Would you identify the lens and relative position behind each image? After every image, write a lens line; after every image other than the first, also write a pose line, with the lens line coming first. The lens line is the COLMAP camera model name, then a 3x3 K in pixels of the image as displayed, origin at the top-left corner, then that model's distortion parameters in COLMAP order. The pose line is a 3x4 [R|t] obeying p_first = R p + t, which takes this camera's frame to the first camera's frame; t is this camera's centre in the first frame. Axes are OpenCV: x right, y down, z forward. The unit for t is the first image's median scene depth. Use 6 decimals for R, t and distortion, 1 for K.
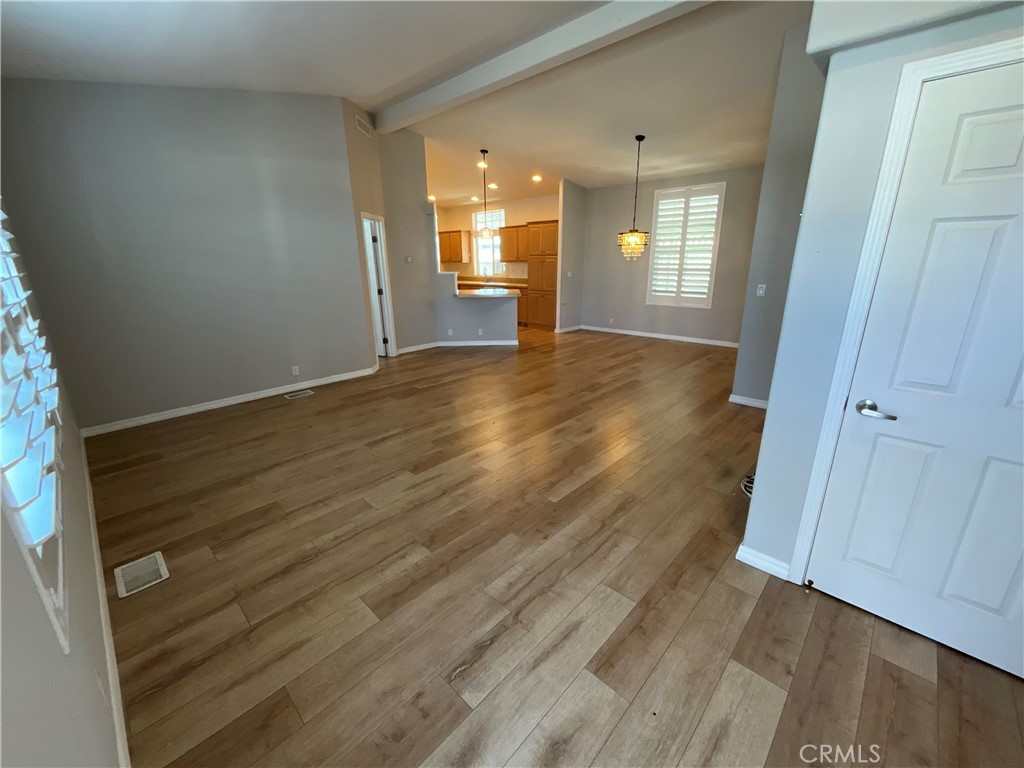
lens RADIAL K [[415.5, 0, 517.6], [0, 415.5, 377.5], [0, 0, 1]] dist [-0.002309, 0.000772]
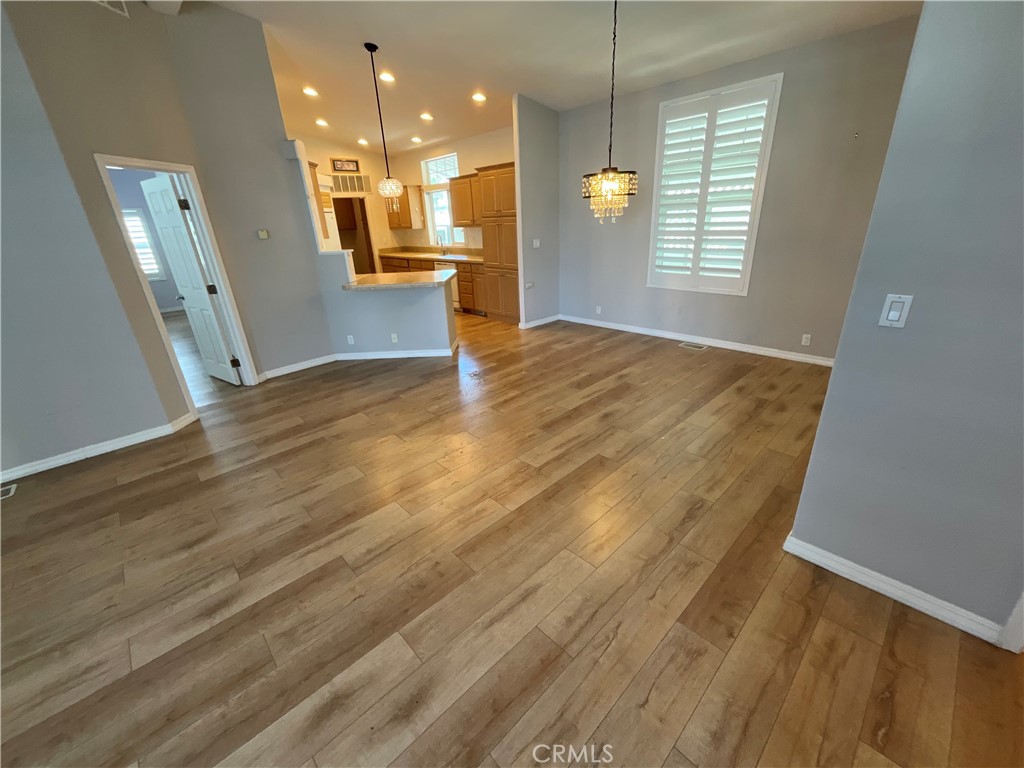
lens RADIAL K [[415.5, 0, 513.1], [0, 415.5, 379.9], [0, 0, 1]] dist [-0.002309, 0.000772]
pose [[0.997613, -0.013361, -0.067748, 0.149476], [0.019928, 0.995066, 0.097196, -0.104100], [0.066115, -0.098314, 0.992957, 0.330777]]
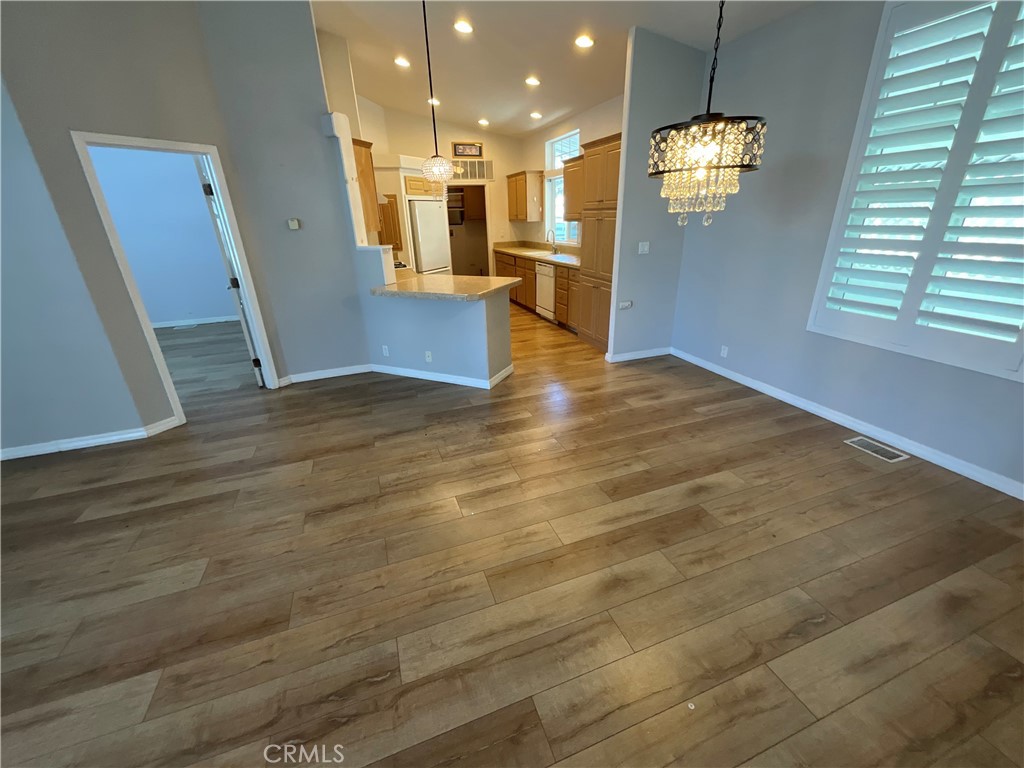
lens RADIAL K [[415.5, 0, 512.0], [0, 415.5, 382.8], [0, 0, 1]] dist [-0.002309, 0.000772]
pose [[0.892175, 0.153835, -0.424688, 0.251670], [-0.104466, 0.985000, 0.137336, -0.163037], [0.439444, -0.078163, 0.894863, 0.547944]]
